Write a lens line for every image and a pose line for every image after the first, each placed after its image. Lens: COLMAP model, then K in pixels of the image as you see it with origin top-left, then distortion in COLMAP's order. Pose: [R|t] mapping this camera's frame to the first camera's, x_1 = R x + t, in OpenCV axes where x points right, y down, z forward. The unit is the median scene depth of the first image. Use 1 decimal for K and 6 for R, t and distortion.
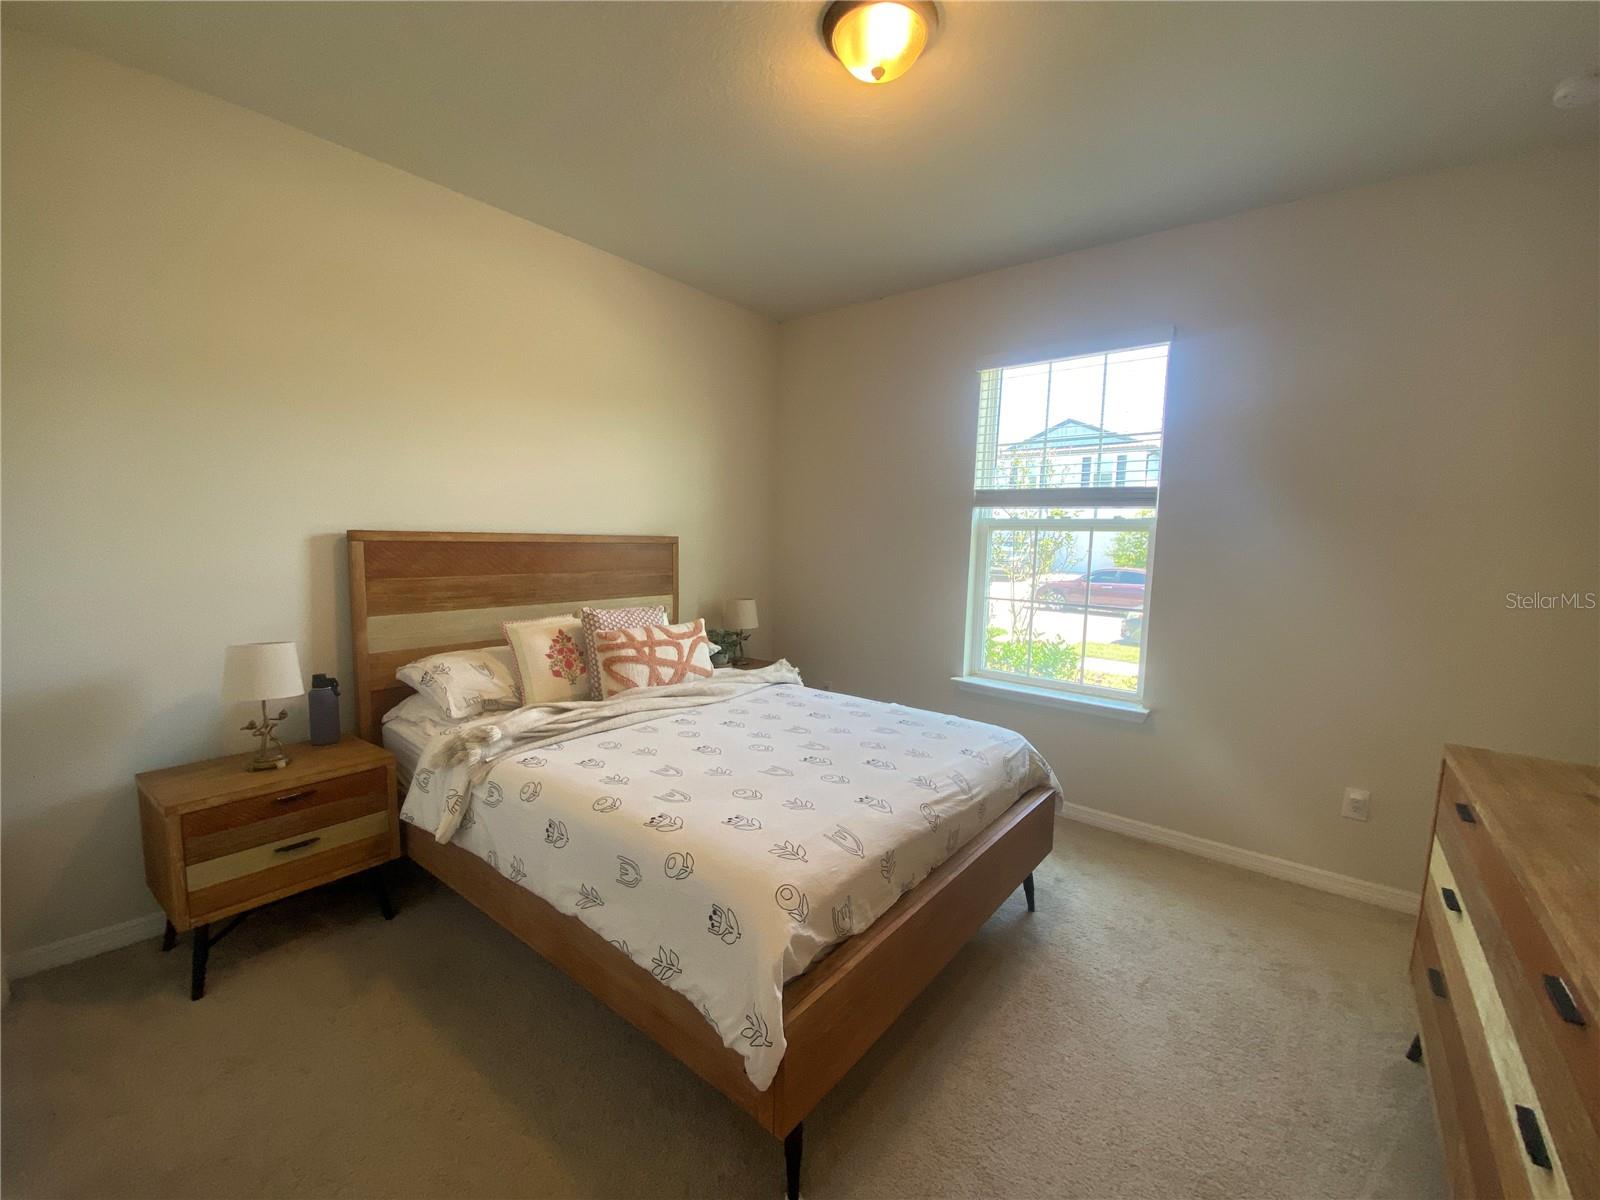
lens RADIAL K [[652.2, 0, 792.5], [0, 652.2, 601.6], [0, 0, 1]] dist [0.008451, -0.015766]
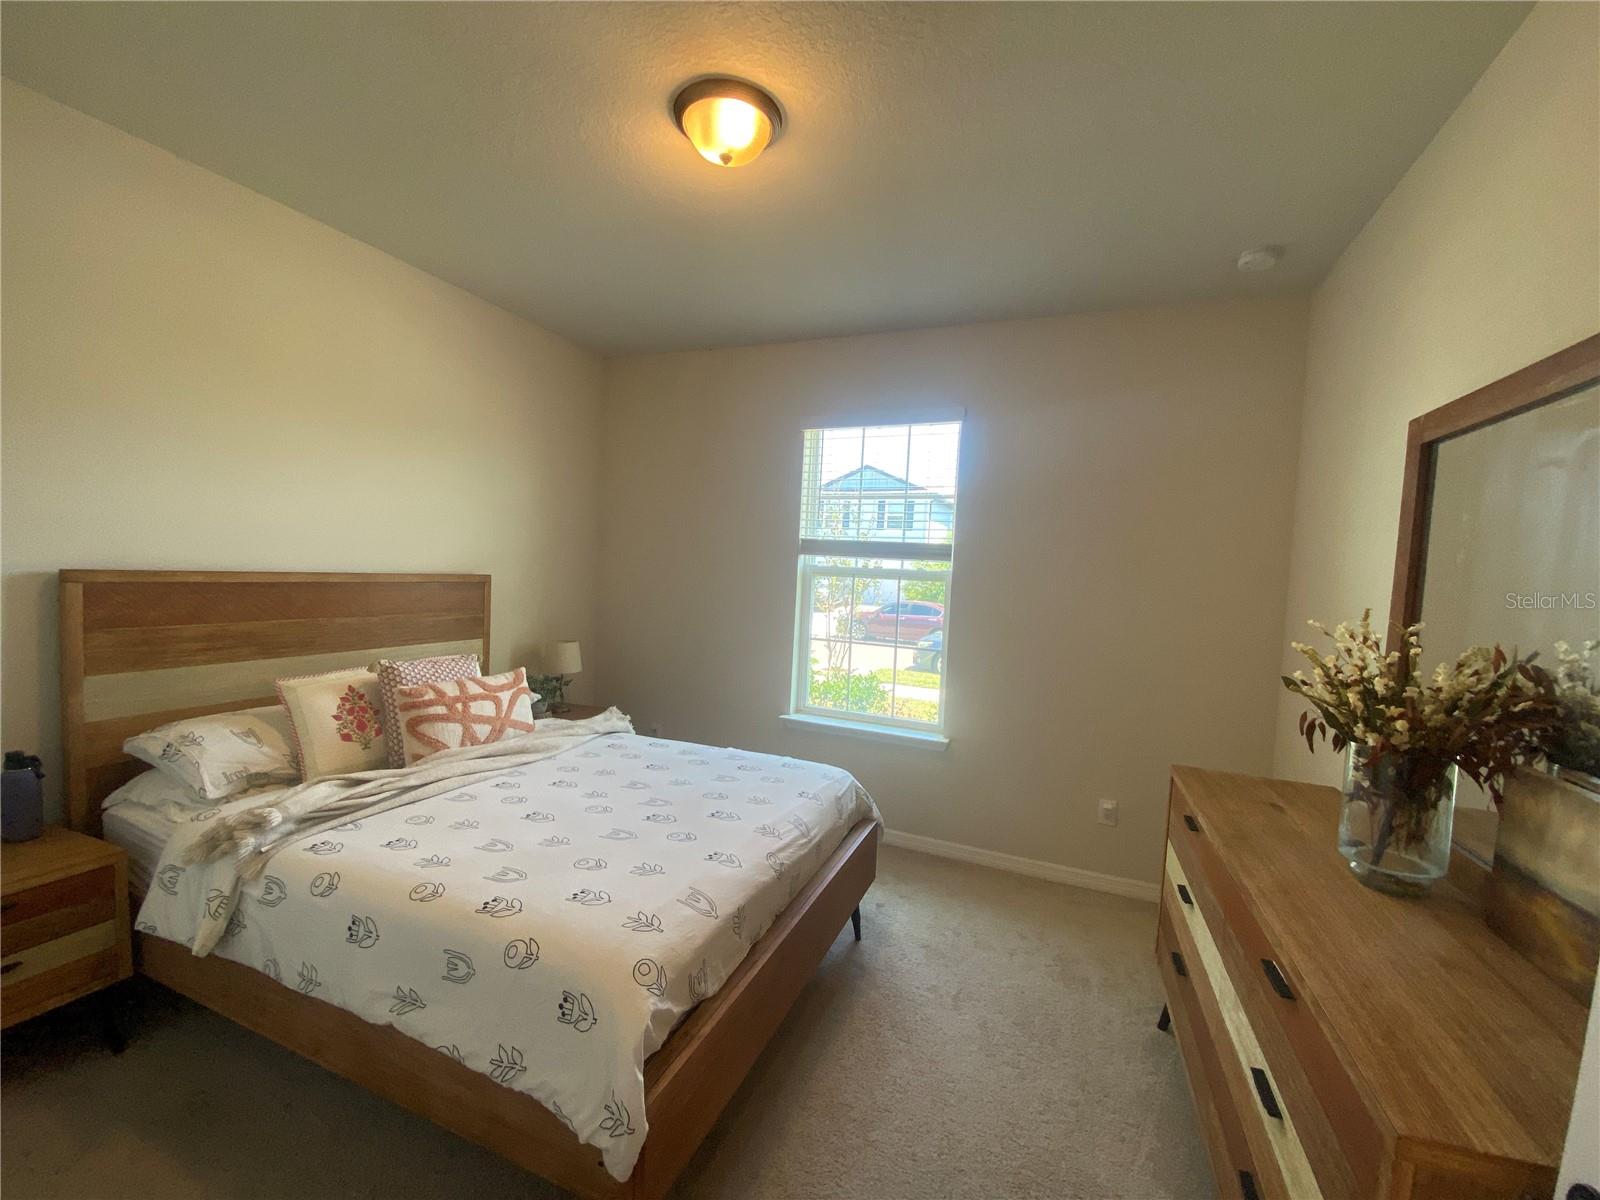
lens RADIAL K [[652.2, 0, 798.0], [0, 652.2, 603.4], [0, 0, 1]] dist [0.008451, -0.015766]
pose [[0.957818, 0.007449, 0.287280, -0.049603], [0.004930, 0.999091, -0.042343, -0.038648], [-0.287334, 0.041973, 0.956910, -0.017994]]
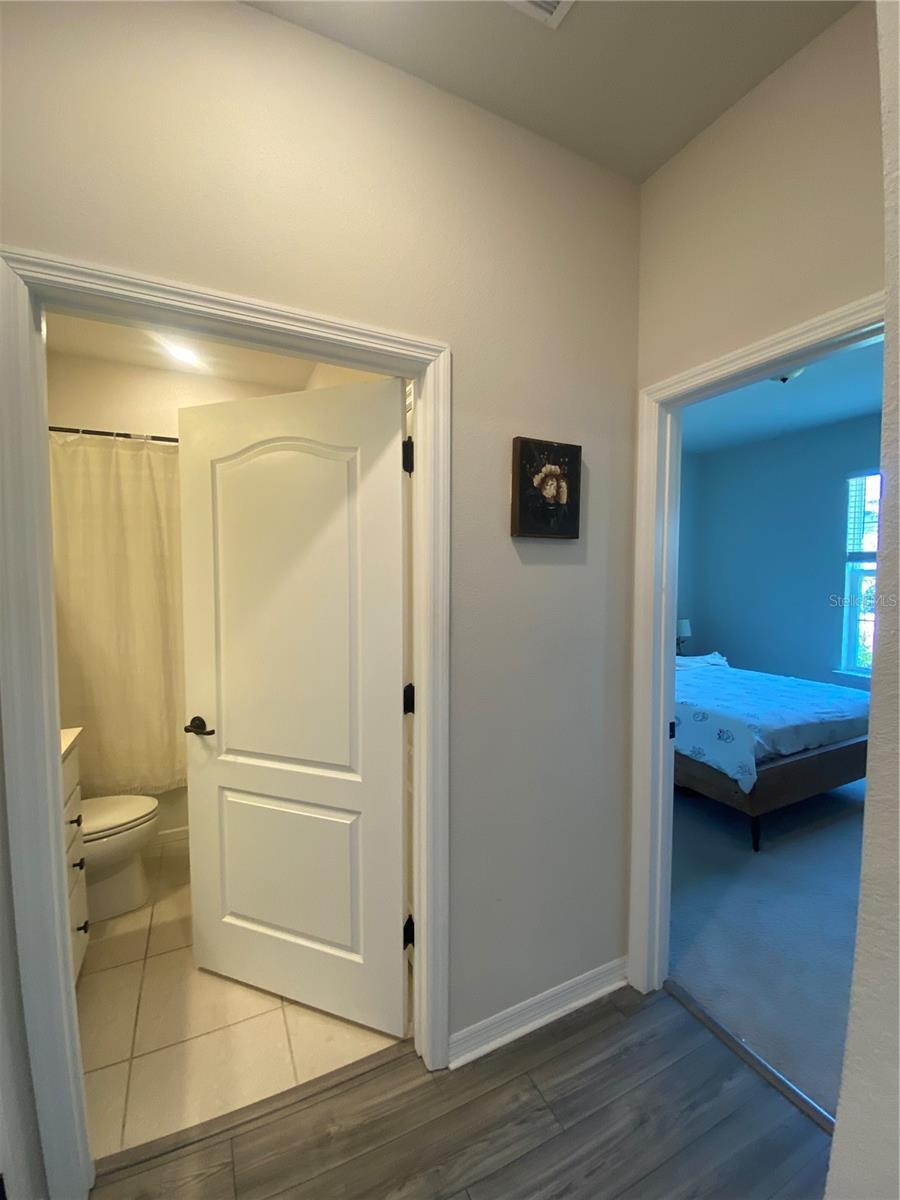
lens RADIAL K [[489.1, 0, 444.0], [0, 489.1, 597.0], [0, 0, 1]] dist [0.008451, -0.015766]
pose [[0.907183, -0.003747, -0.420719, -0.203191], [-0.021248, 0.998276, -0.054707, 0.043523], [0.420199, 0.058569, 0.905540, -0.879089]]
